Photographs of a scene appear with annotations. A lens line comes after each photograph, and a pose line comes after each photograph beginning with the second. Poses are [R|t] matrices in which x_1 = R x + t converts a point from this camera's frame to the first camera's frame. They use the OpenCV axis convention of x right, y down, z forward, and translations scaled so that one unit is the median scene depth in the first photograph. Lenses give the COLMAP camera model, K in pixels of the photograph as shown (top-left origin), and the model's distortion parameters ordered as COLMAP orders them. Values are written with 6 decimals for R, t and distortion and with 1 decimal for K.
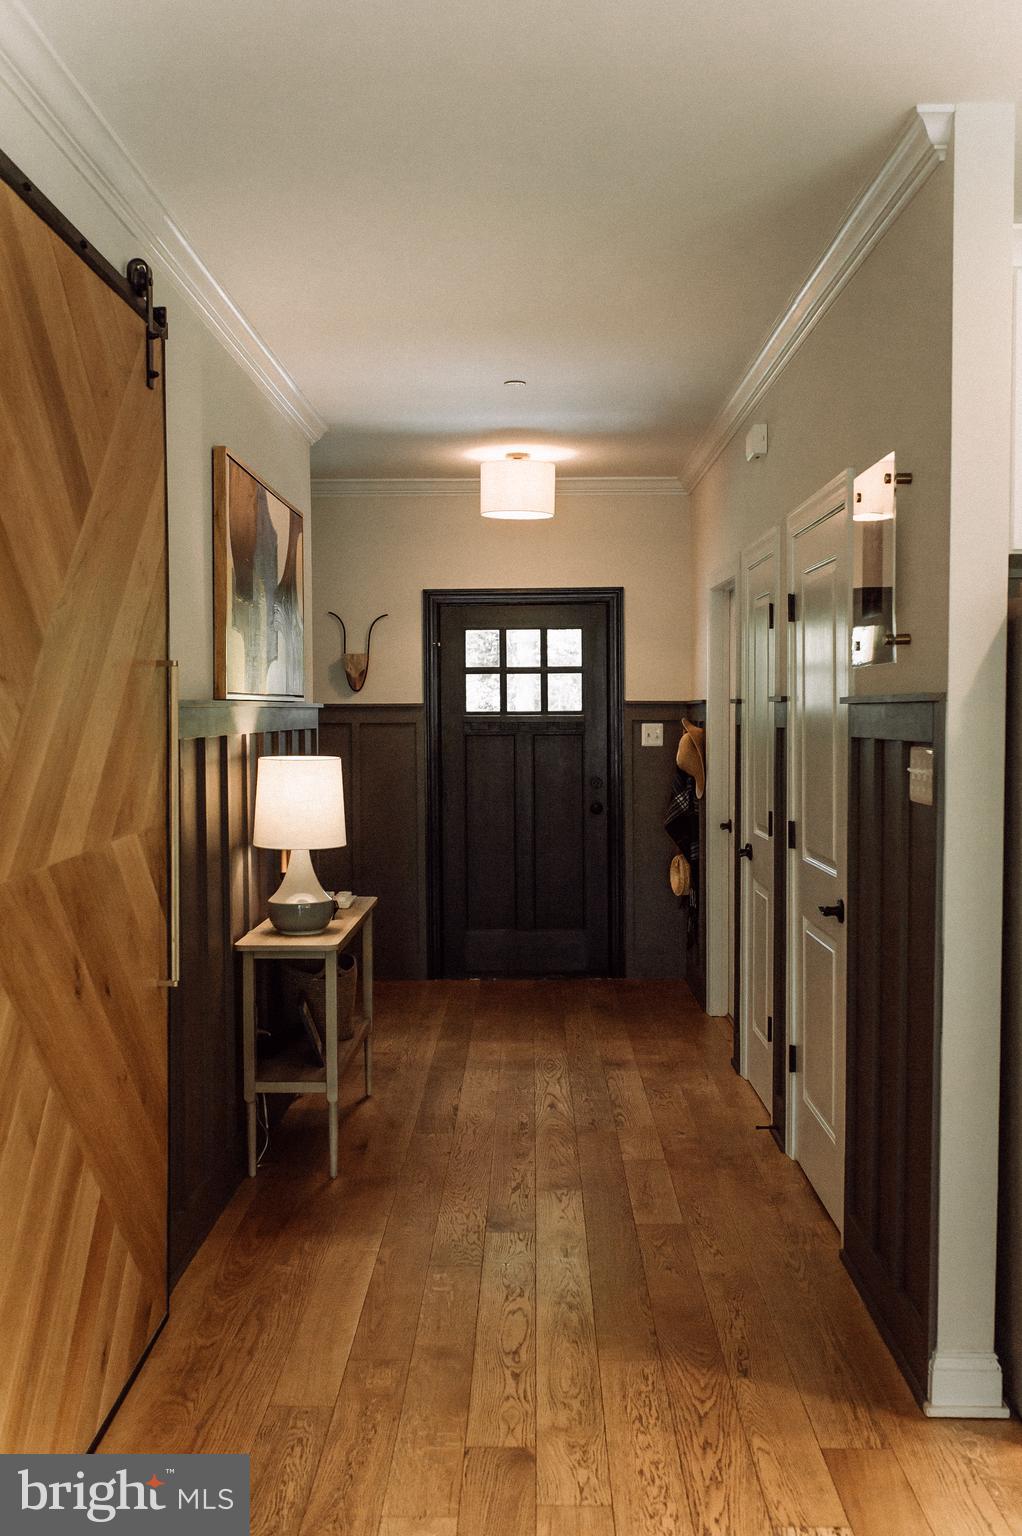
lens RADIAL K [[1442.9, 0, 511.0], [0, 1442.9, 768.0], [0, 0, 1]] dist [0.002381, -0.008581]
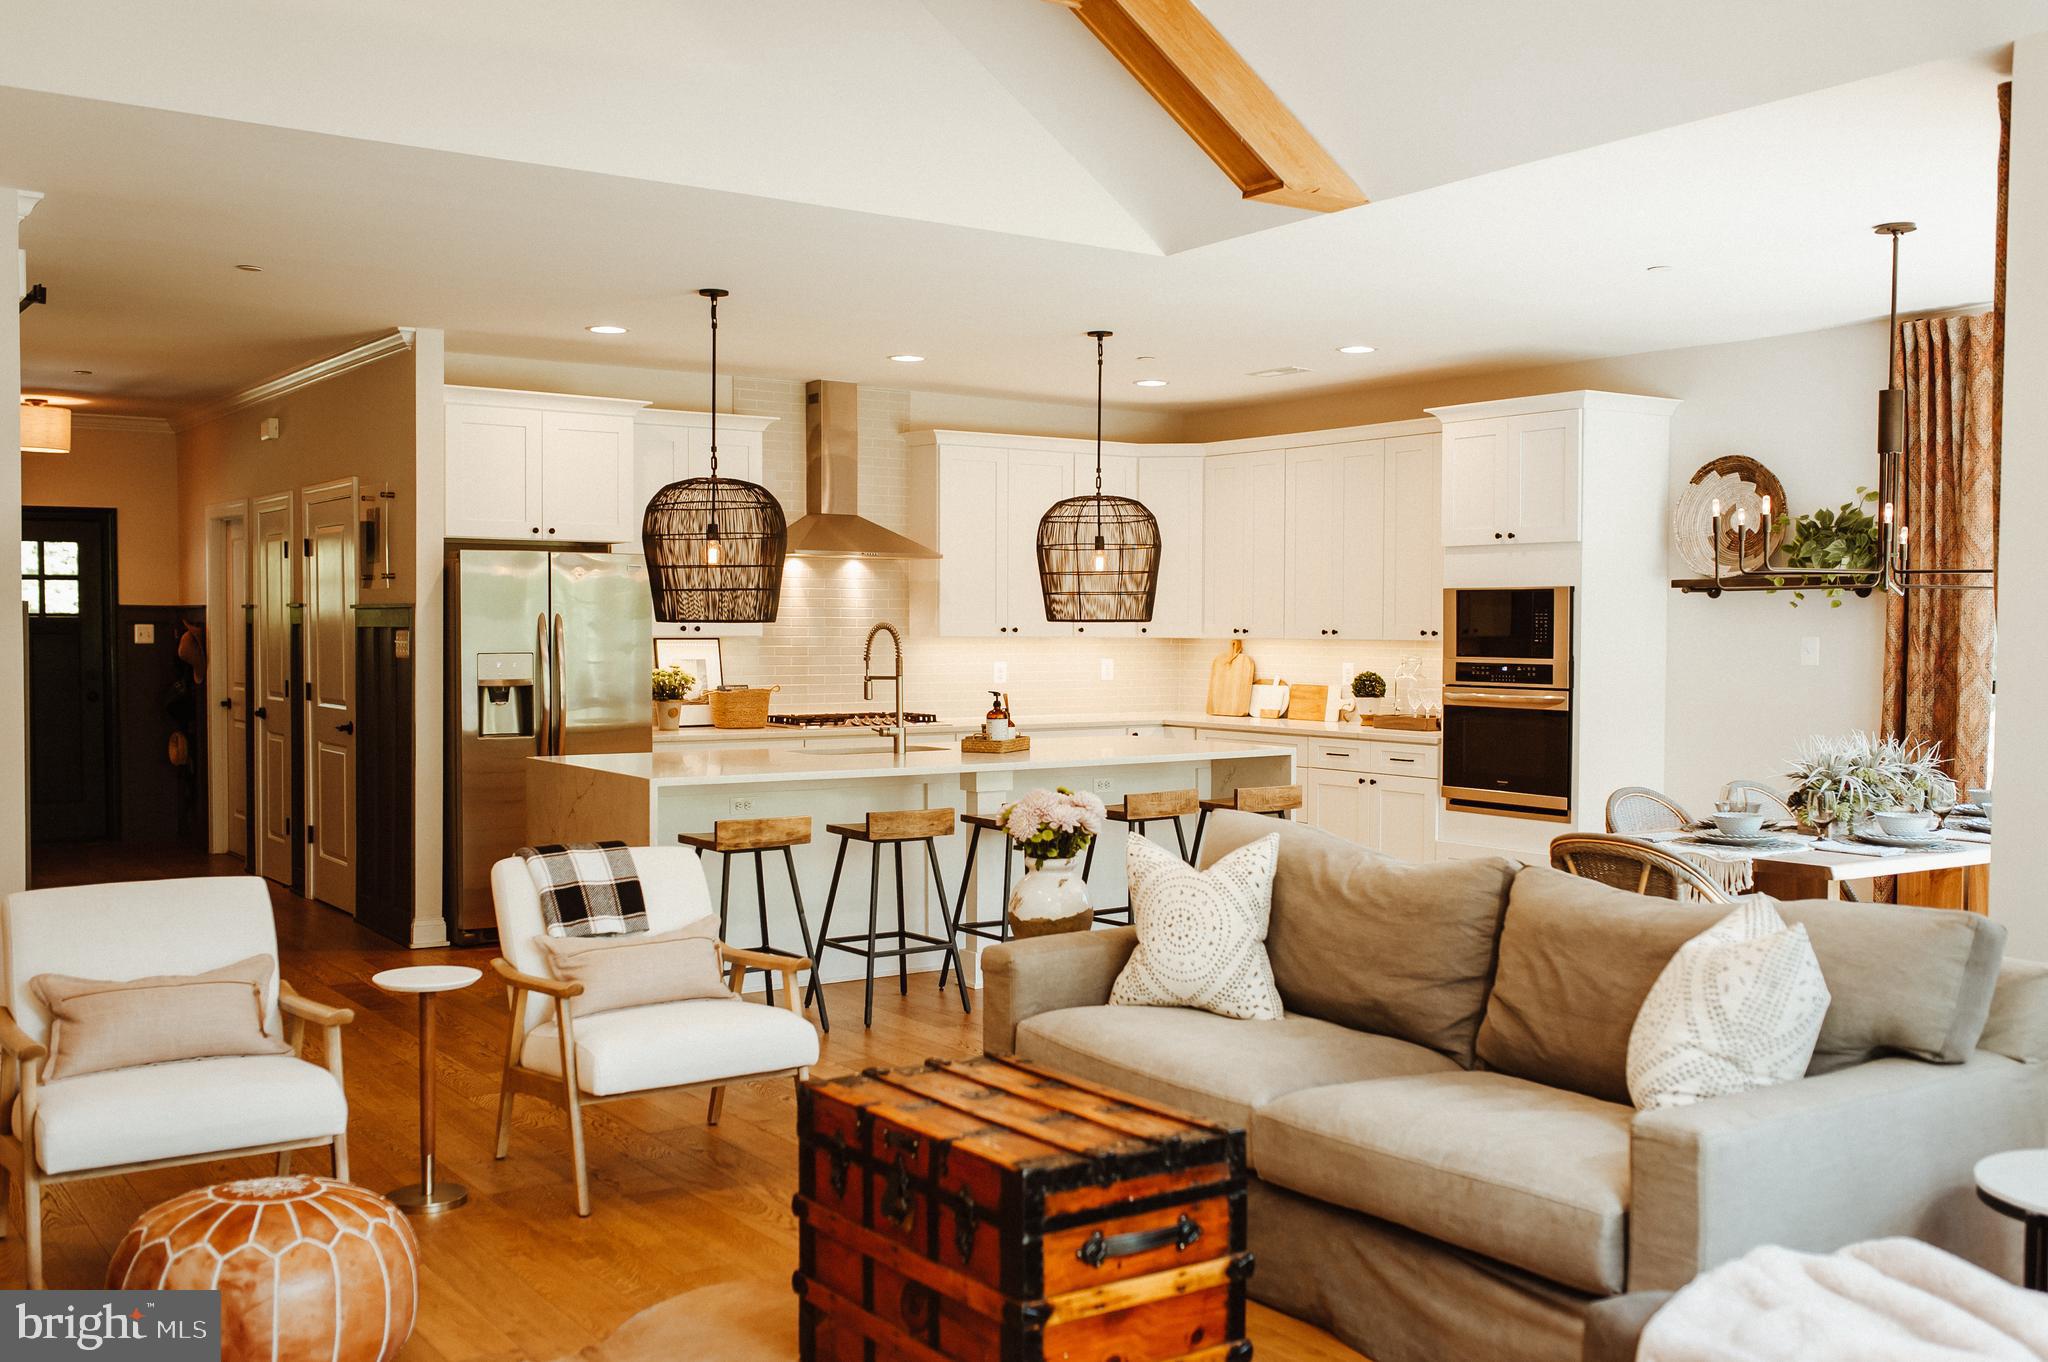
lens RADIAL K [[1923.9, 0, 1015.2], [0, 1923.9, 683.6], [0, 0, 1]] dist [0.002381, -0.008581]
pose [[0.811213, -0.010746, 0.584653, -0.288363], [0.015394, 0.999877, -0.002981, 0.039333], [-0.584549, 0.011418, 0.811278, -0.816921]]
